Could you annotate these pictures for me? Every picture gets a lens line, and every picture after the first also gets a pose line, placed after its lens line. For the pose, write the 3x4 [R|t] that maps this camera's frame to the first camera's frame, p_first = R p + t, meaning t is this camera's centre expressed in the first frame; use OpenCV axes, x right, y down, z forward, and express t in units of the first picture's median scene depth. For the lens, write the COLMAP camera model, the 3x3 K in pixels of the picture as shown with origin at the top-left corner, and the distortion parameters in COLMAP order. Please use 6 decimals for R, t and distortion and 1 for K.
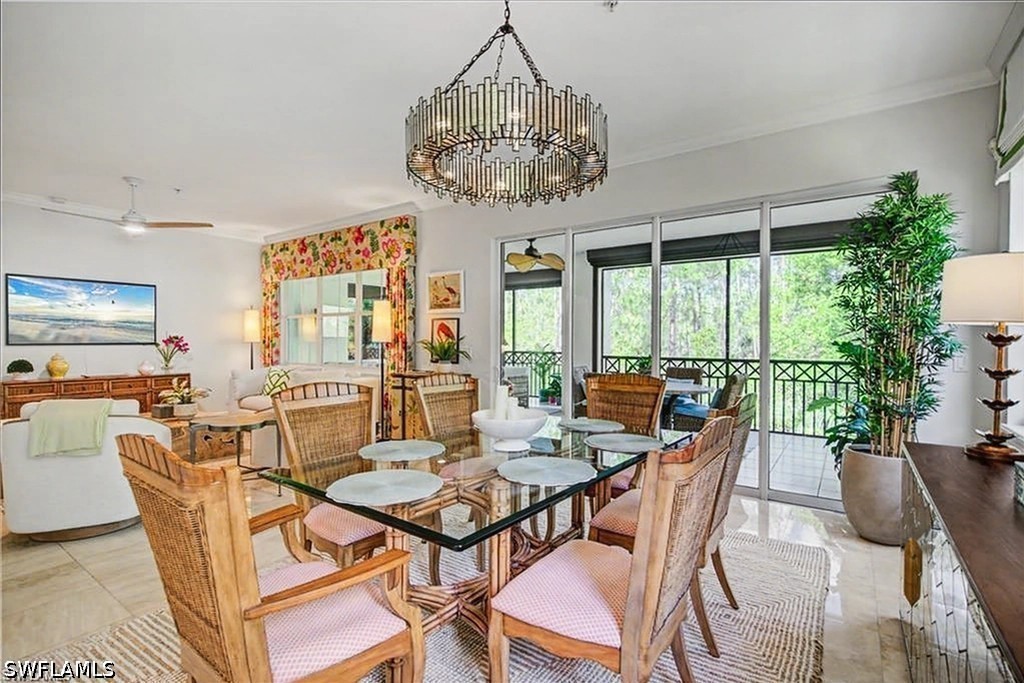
lens RADIAL K [[484.2, 0, 507.0], [0, 484.2, 346.0], [0, 0, 1]] dist [0.000642, -0.002555]
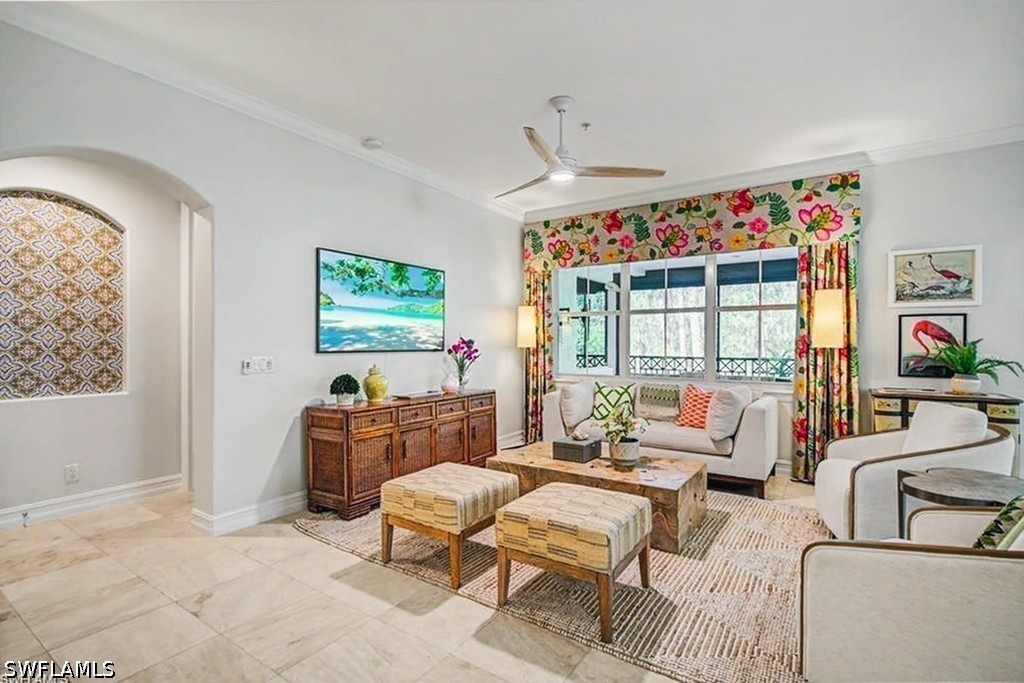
lens RADIAL K [[484.2, 0, 516.2], [0, 484.2, 346.8], [0, 0, 1]] dist [0.000642, -0.002555]
pose [[0.999846, -0.000849, 0.017537, -0.707398], [0.000928, 0.999989, -0.004540, -0.006504], [-0.017533, 0.004555, 0.999836, 0.289920]]
